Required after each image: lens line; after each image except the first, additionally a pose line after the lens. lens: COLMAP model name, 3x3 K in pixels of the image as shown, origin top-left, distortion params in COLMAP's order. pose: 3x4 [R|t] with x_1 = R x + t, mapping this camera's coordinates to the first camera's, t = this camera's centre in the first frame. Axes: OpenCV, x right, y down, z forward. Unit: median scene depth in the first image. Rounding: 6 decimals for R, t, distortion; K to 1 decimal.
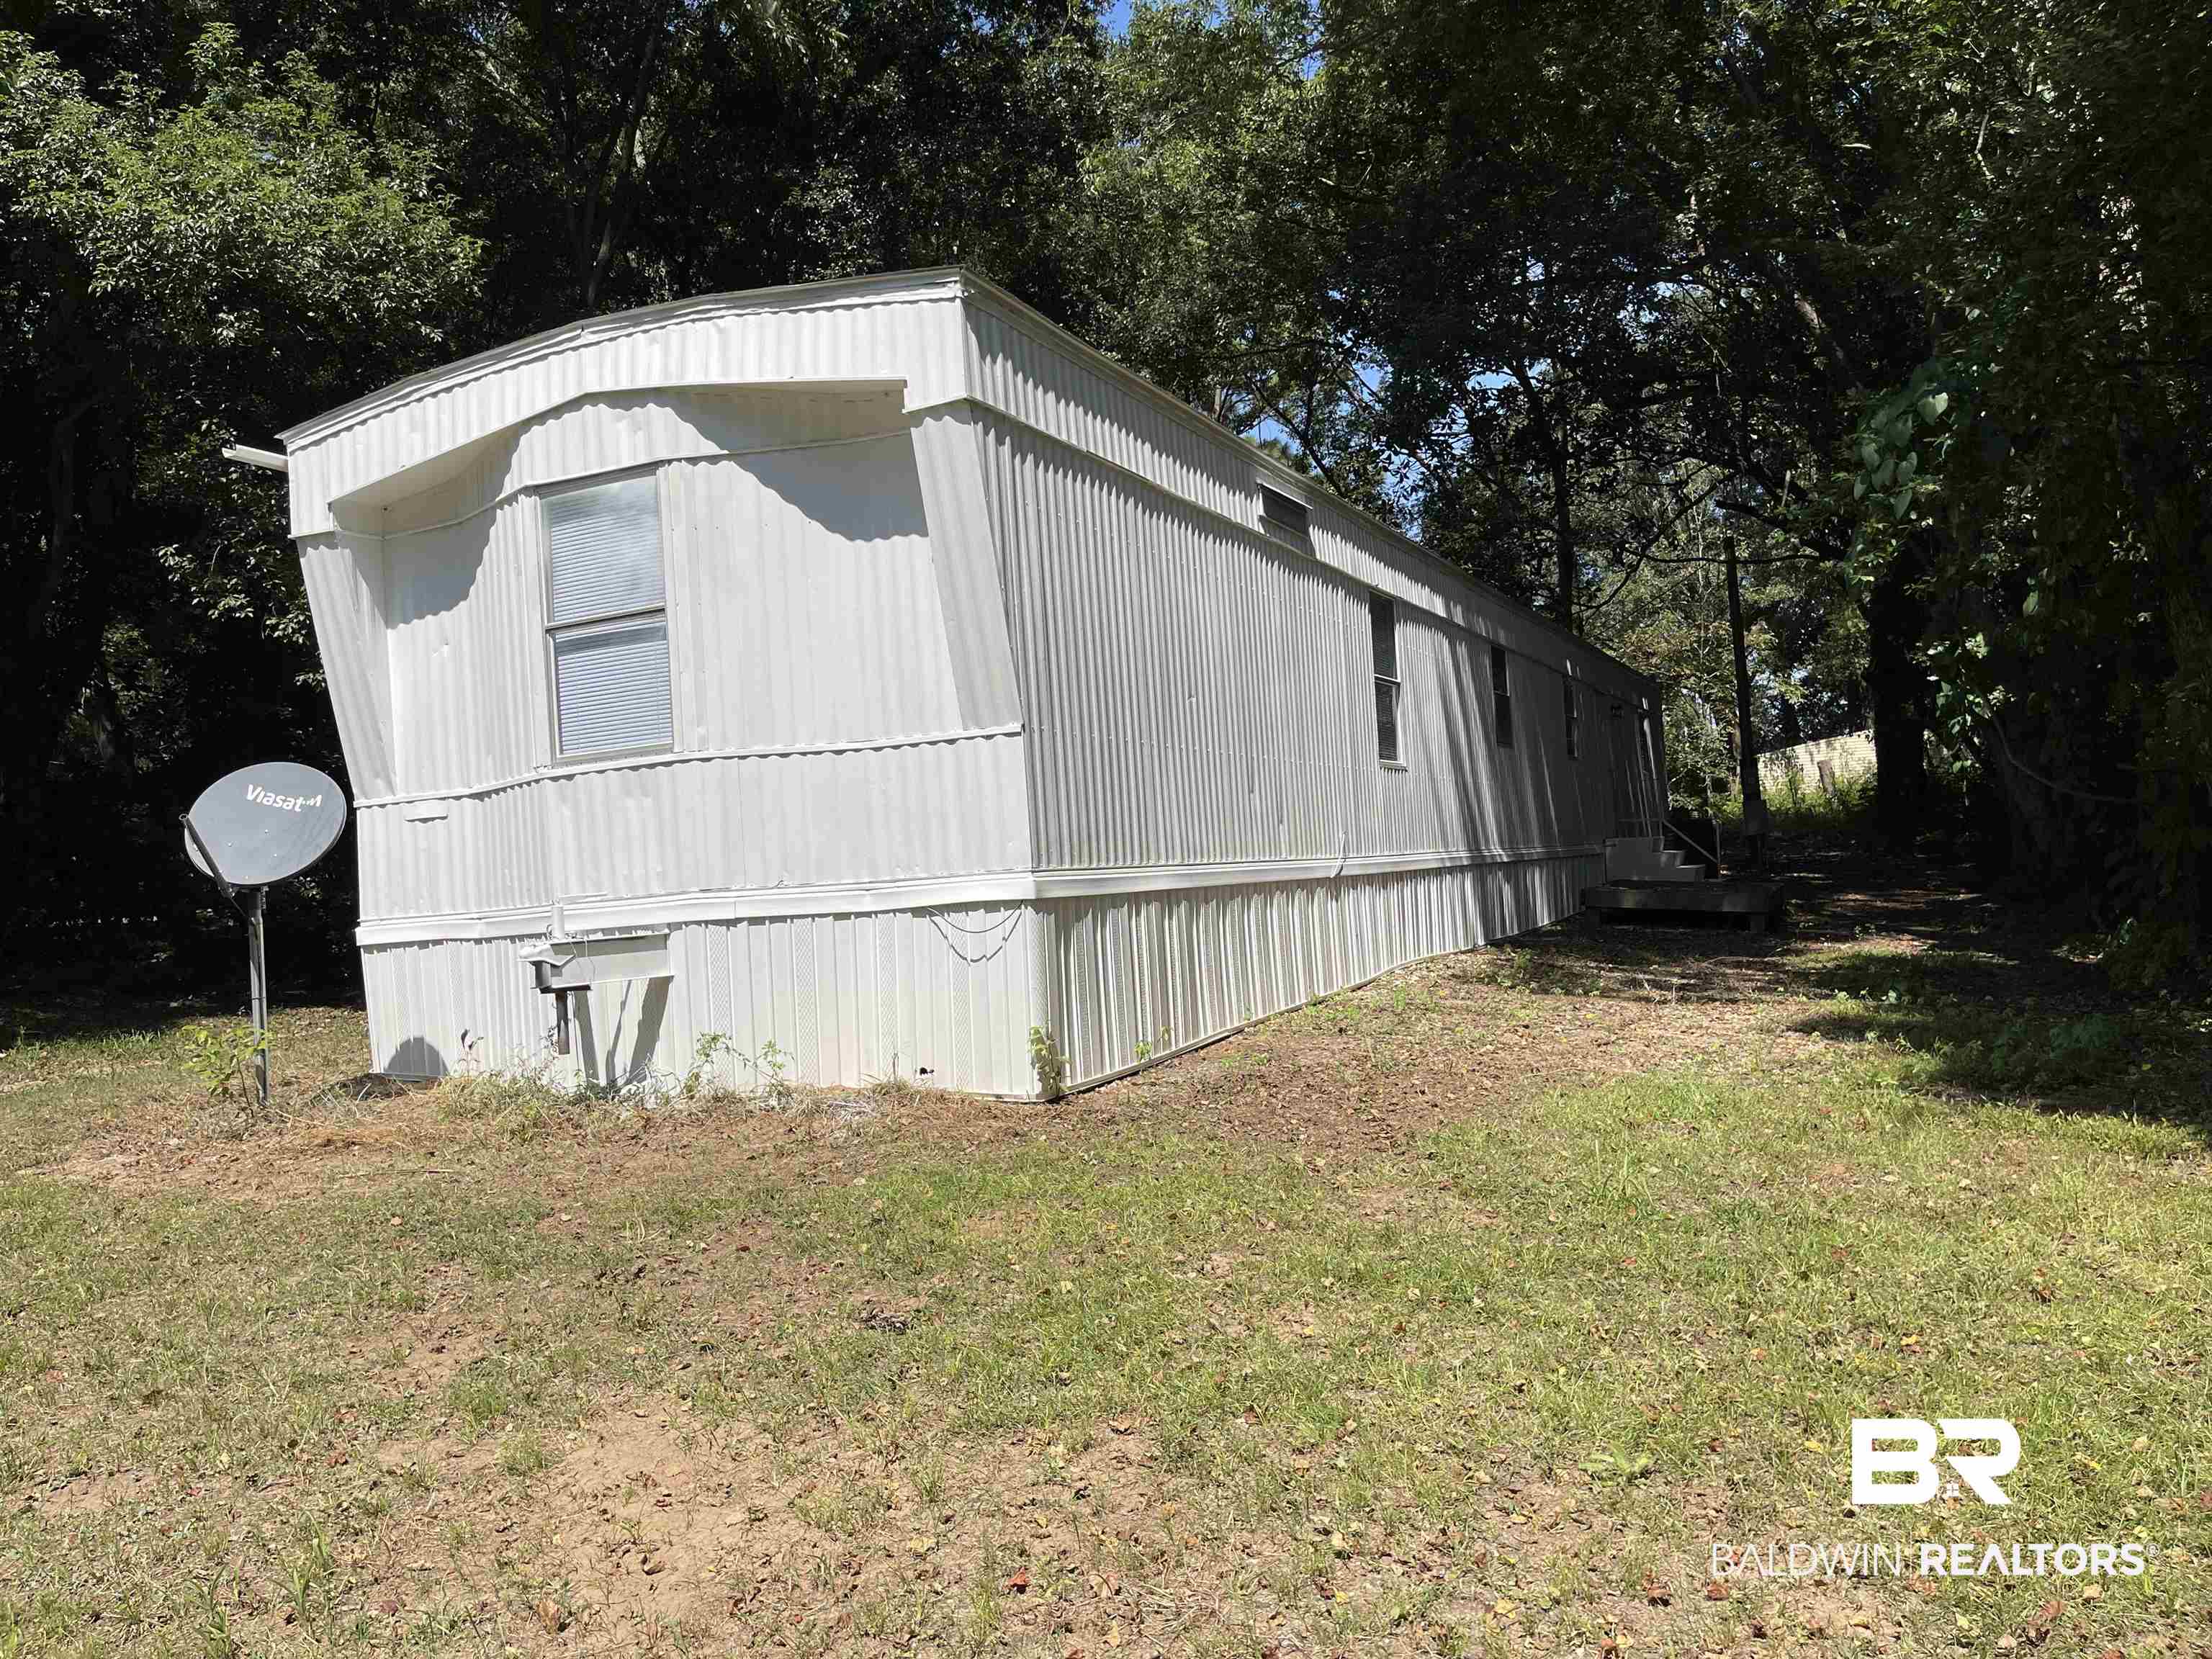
lens RADIAL K [[1688.2, 0, 1106.0], [0, 1688.2, 829.5], [0, 0, 1]] dist [0.042935, -0.002126]
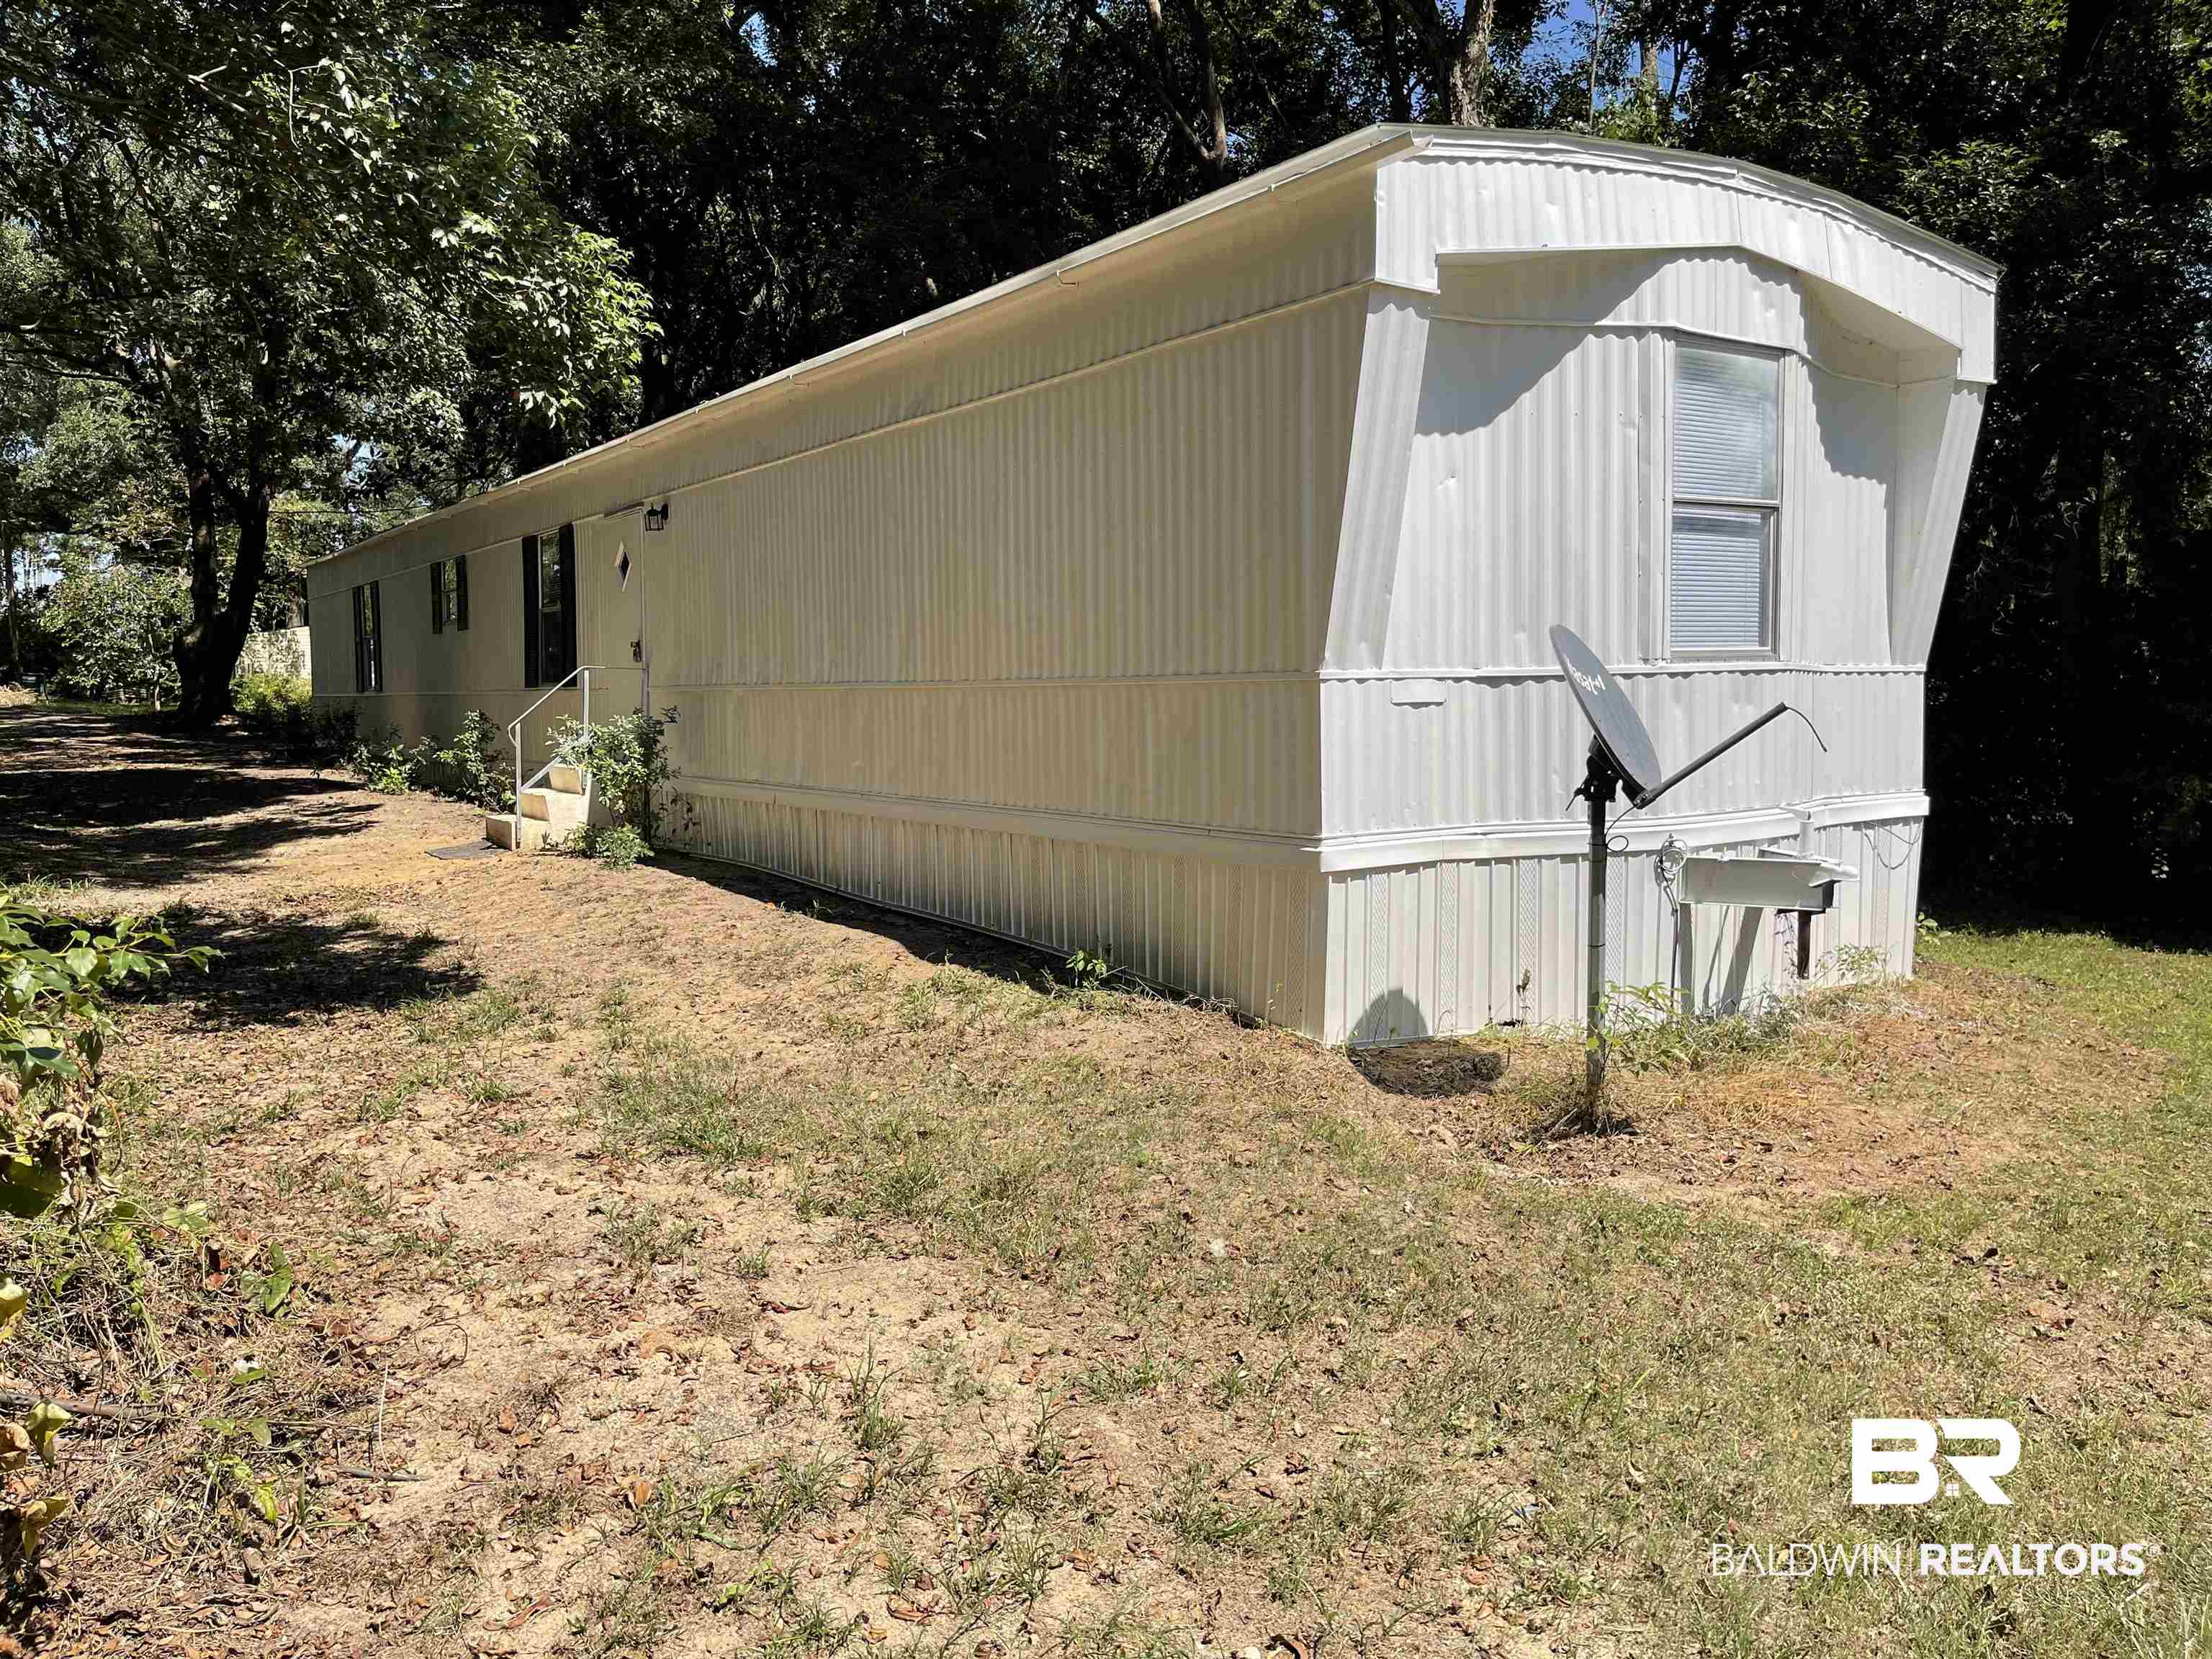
lens RADIAL K [[1688.2, 0, 1106.0], [0, 1688.2, 829.5], [0, 0, 1]] dist [0.042935, -0.002126]
pose [[0.499463, -0.007524, 0.866303, -1.228416], [-0.047875, 0.998195, 0.036272, 0.031869], [-0.865011, -0.059591, 0.498201, 0.808769]]
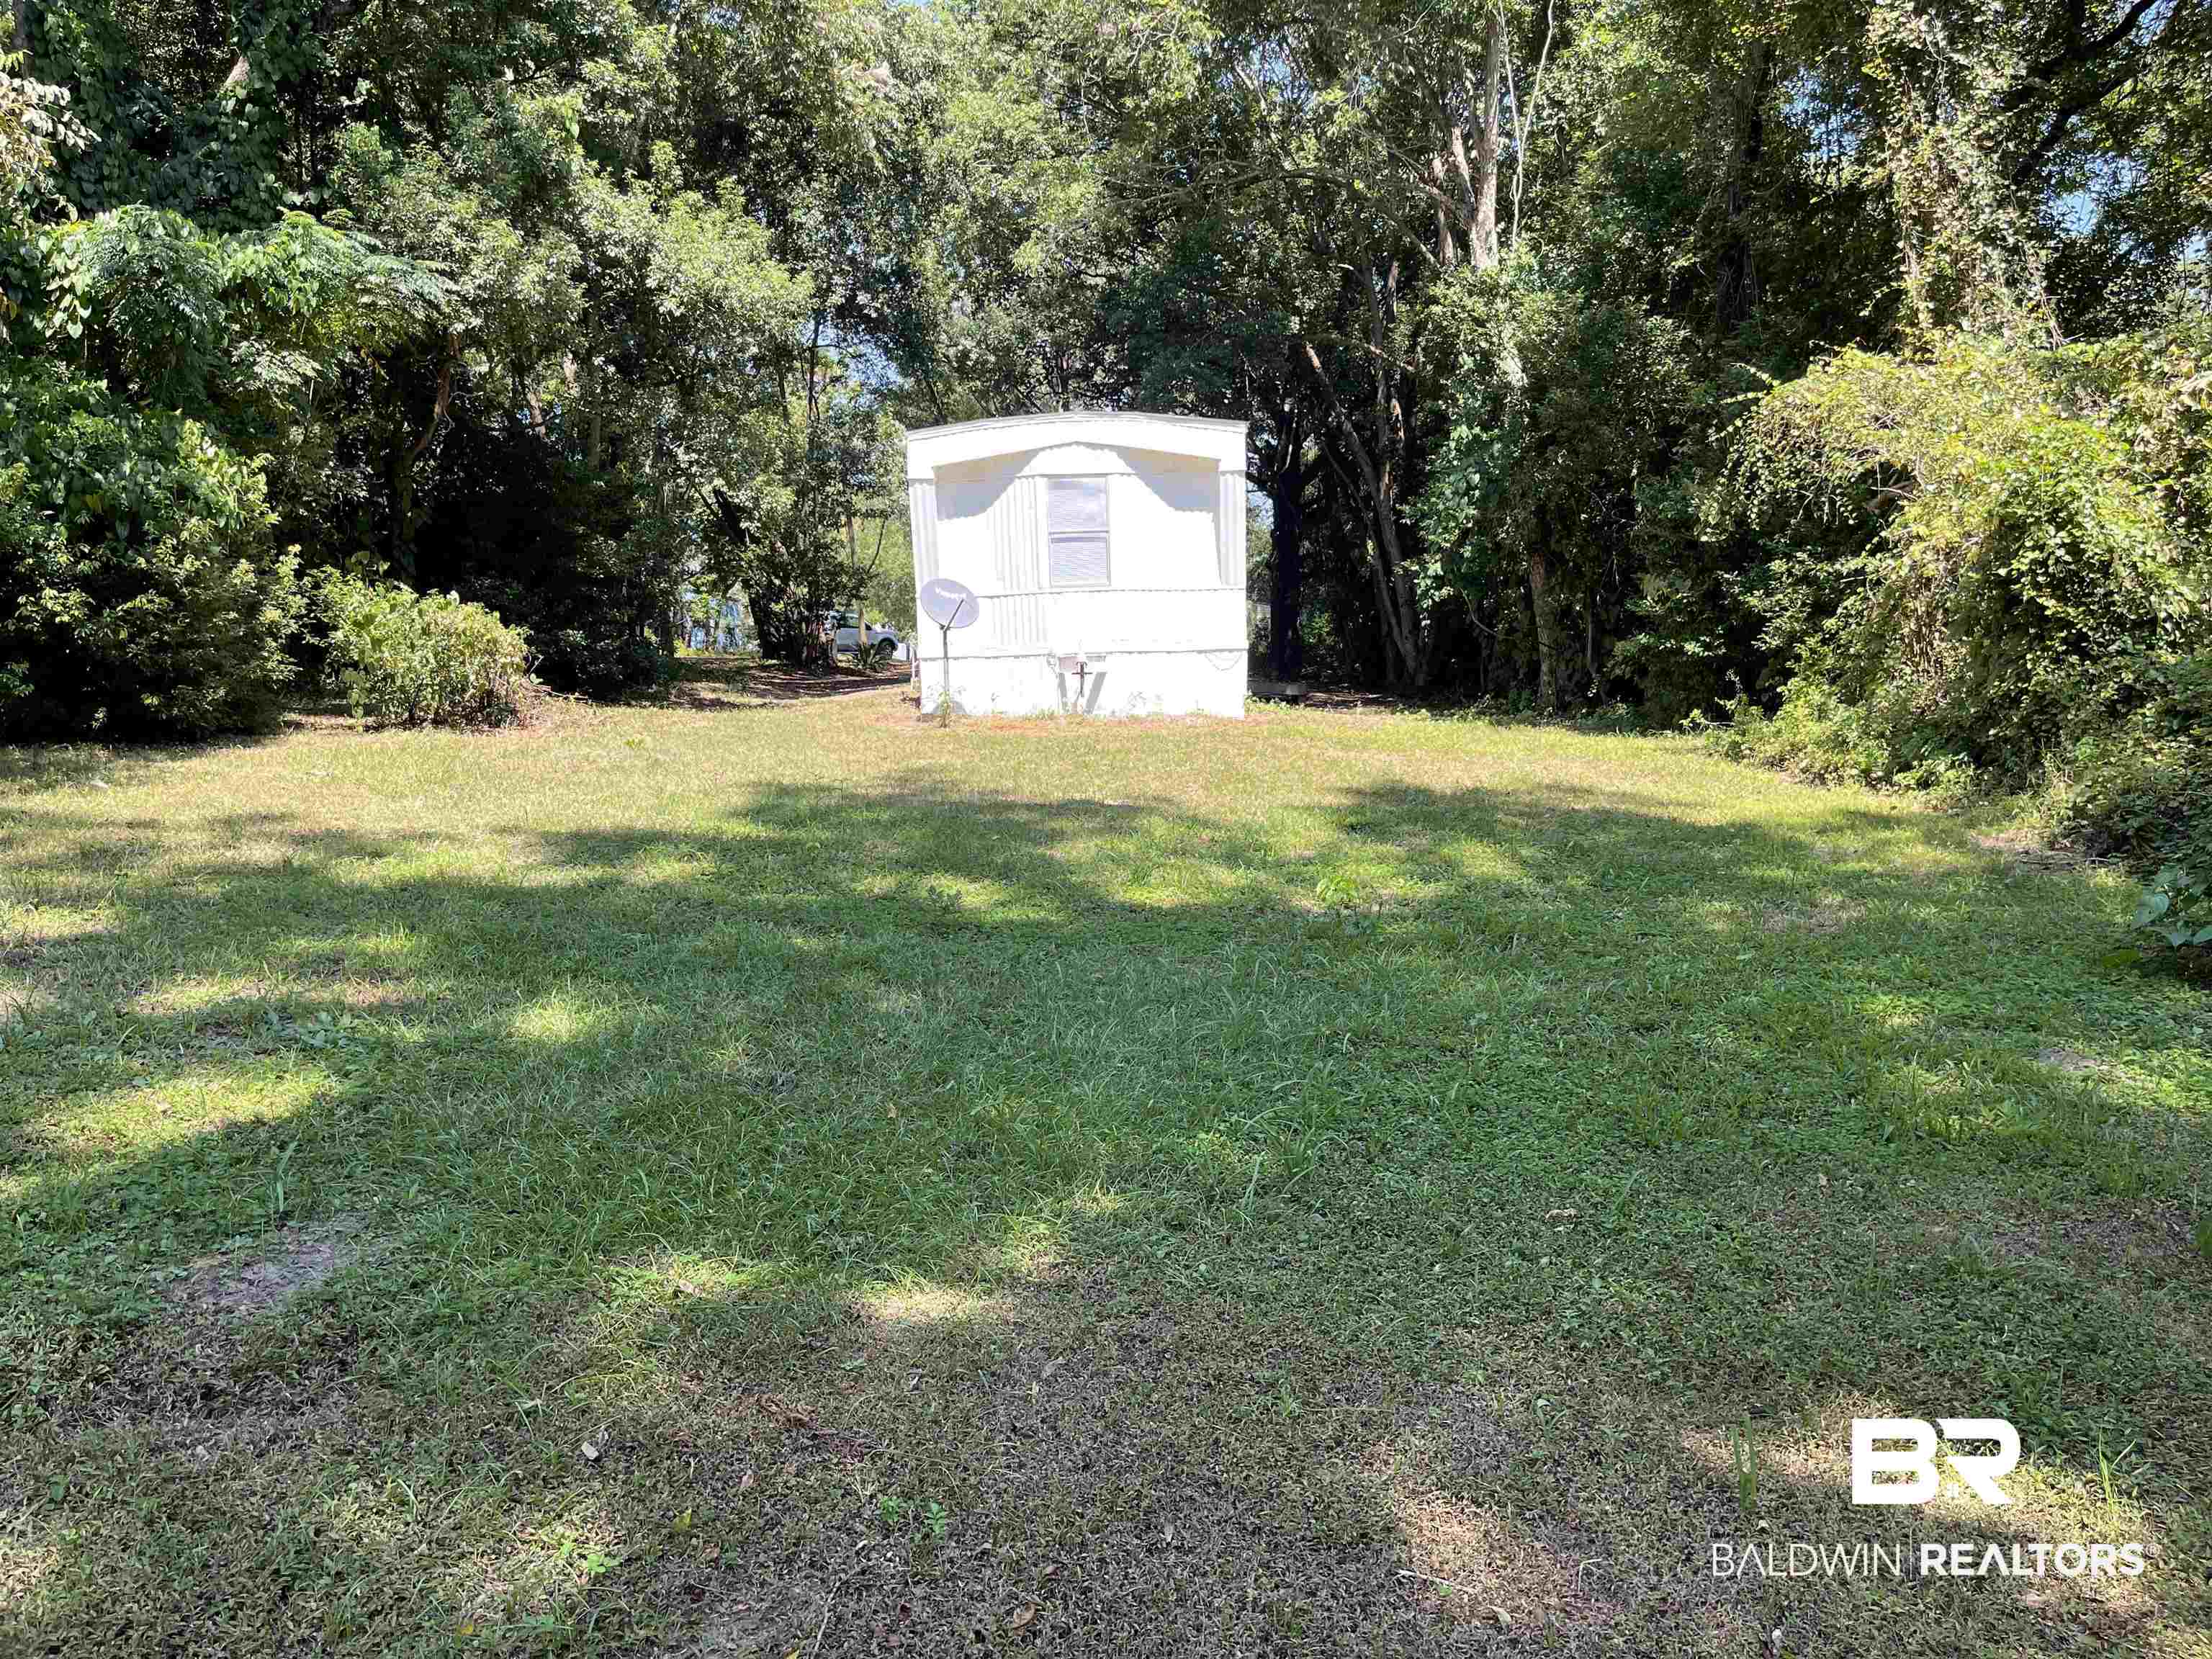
lens RADIAL K [[1688.2, 0, 1106.0], [0, 1688.2, 829.5], [0, 0, 1]] dist [0.042935, -0.002126]
pose [[0.904451, 0.005715, 0.426540, -1.322029], [-0.047774, 0.994977, 0.087971, 0.095790], [-0.423895, -0.099943, 0.900180, -1.340211]]
